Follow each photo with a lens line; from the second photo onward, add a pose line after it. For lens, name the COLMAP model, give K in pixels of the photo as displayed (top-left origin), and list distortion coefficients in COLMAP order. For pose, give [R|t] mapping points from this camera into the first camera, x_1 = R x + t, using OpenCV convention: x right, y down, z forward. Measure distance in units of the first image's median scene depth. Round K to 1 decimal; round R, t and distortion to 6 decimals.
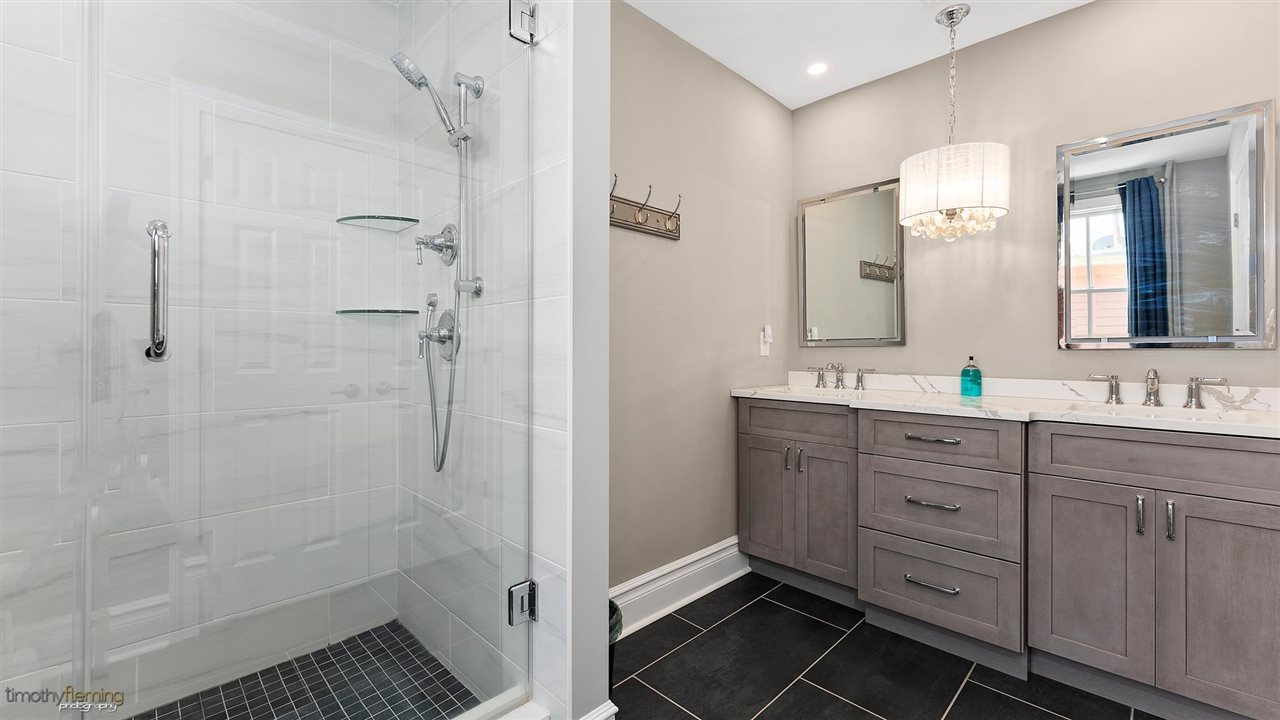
lens RADIAL K [[519.5, 0, 640.9], [0, 519.5, 349.3], [0, 0, 1]] dist [0.001325, 0.000151]
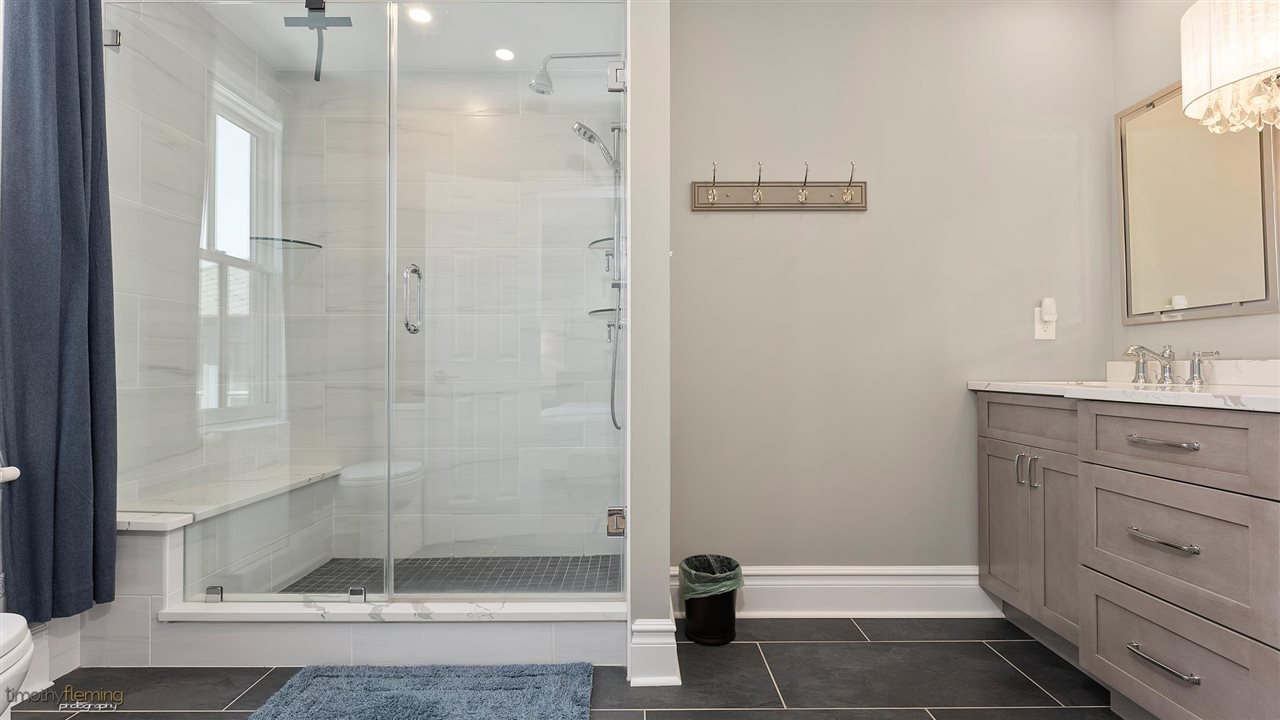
lens RADIAL K [[590.2, 0, 640.0], [0, 590.2, 360.0], [0, 0, 1]] dist [0.000115, 0.000063]
pose [[0.709842, -0.011403, -0.704268, 0.561899], [0.002805, 0.999907, -0.013362, 0.068993], [0.704355, 0.007510, 0.709808, -0.003724]]
